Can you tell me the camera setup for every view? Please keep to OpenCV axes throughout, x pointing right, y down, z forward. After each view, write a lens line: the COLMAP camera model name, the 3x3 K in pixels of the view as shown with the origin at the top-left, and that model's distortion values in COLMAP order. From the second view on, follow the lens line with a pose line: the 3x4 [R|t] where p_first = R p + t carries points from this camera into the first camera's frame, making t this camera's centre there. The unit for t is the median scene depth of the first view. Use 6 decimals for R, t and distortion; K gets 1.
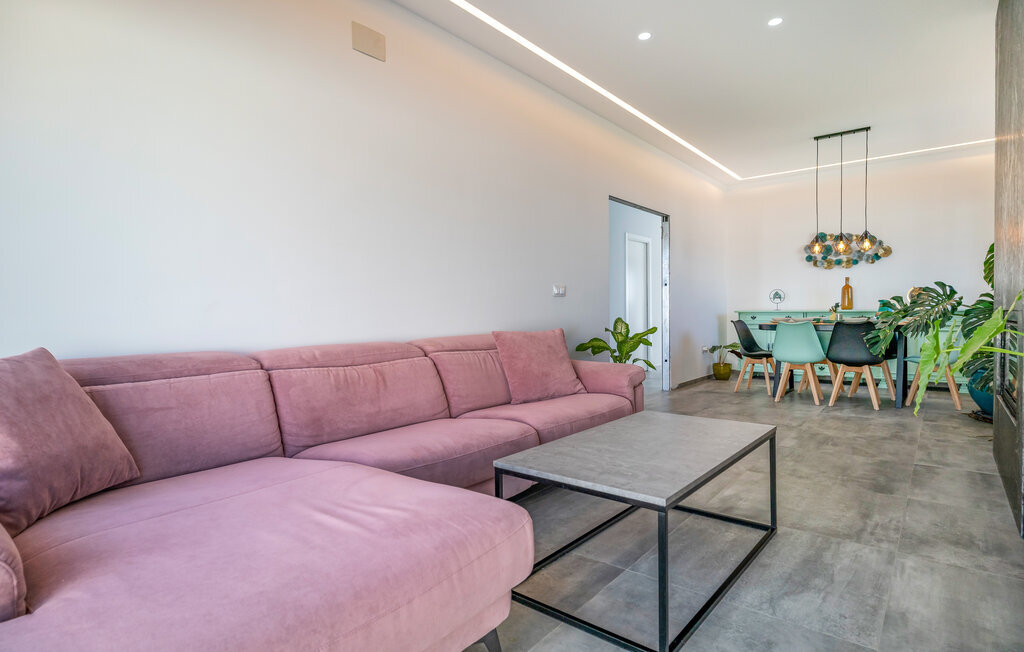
lens RADIAL K [[529.8, 0, 503.2], [0, 529.8, 313.5], [0, 0, 1]] dist [-0.001361, 0.000591]
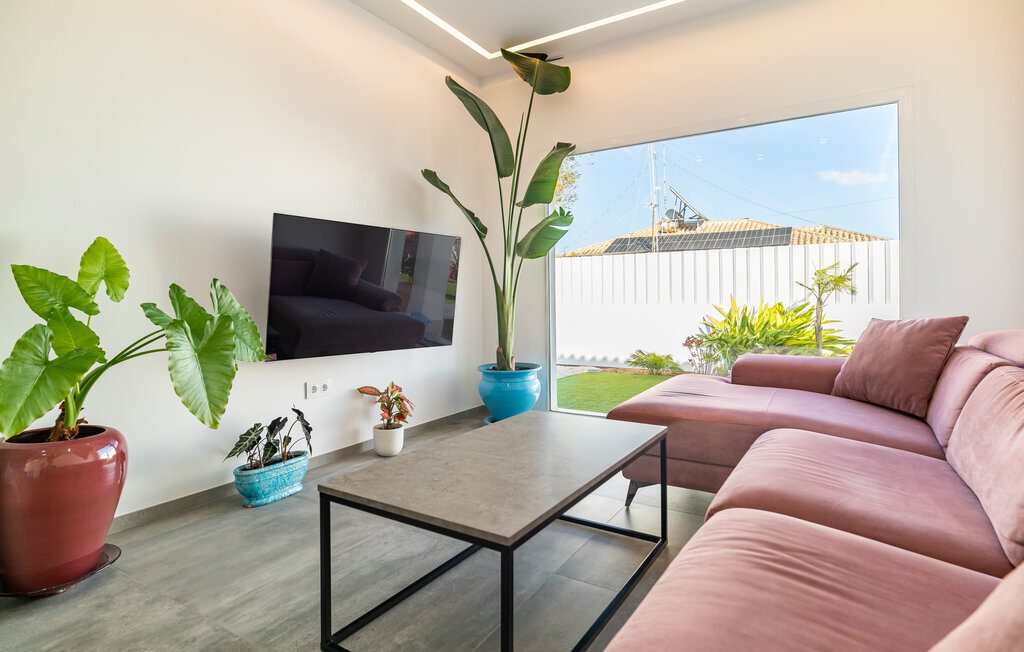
lens RADIAL K [[522.1, 0, 509.0], [0, 522.1, 301.6], [0, 0, 1]] dist [-0.003124, -0.000147]
pose [[-0.990173, 0.026010, -0.137409, 0.126462], [0.025544, 0.999660, 0.005158, 0.000136], [0.137496, 0.001598, -0.990501, 0.563155]]
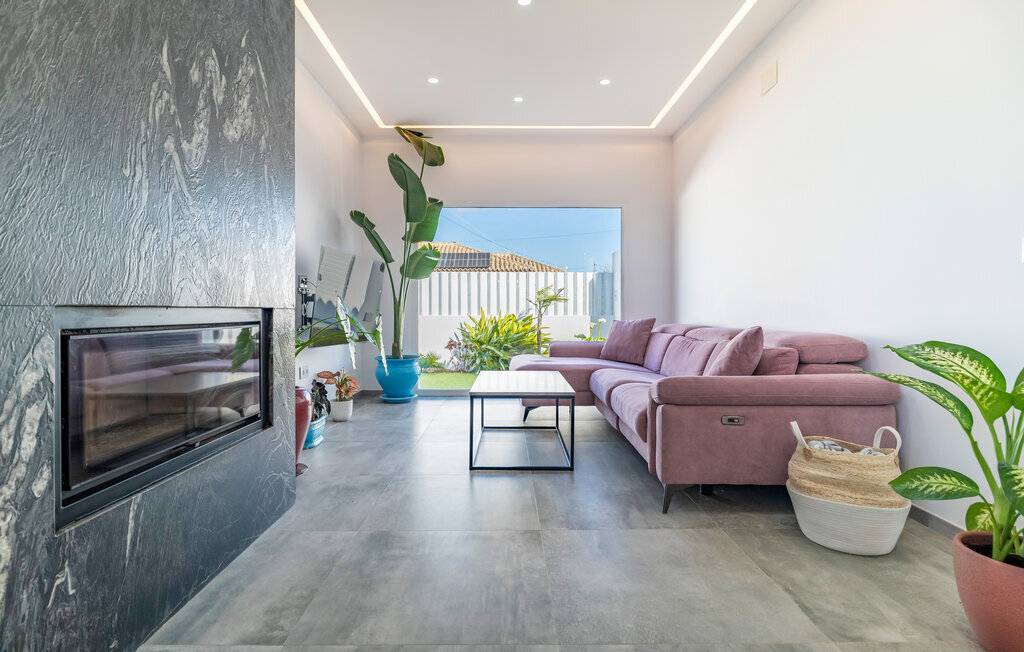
lens RADIAL K [[529.8, 0, 503.2], [0, 529.8, 313.5], [0, 0, 1]] dist [-0.001361, 0.000591]
pose [[-0.765680, 0.016914, -0.643000, 0.447148], [0.010570, 0.999850, 0.013714, -0.000433], [0.643135, 0.003704, -0.765744, 0.712335]]
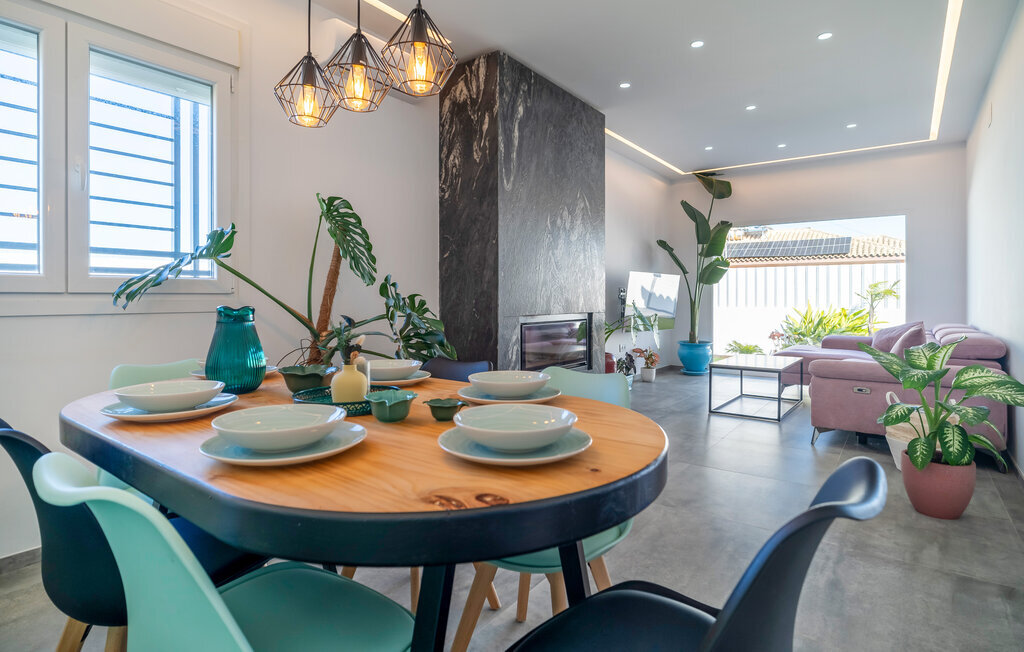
lens RADIAL K [[525.4, 0, 525.3], [0, 525.4, 299.2], [0, 0, 1]] dist [-0.002626, 0.000063]
pose [[-0.996643, 0.013924, -0.080680, 0.487717], [0.013686, 0.999900, 0.003502, -0.022420], [0.080720, 0.002386, -0.996734, 1.050066]]
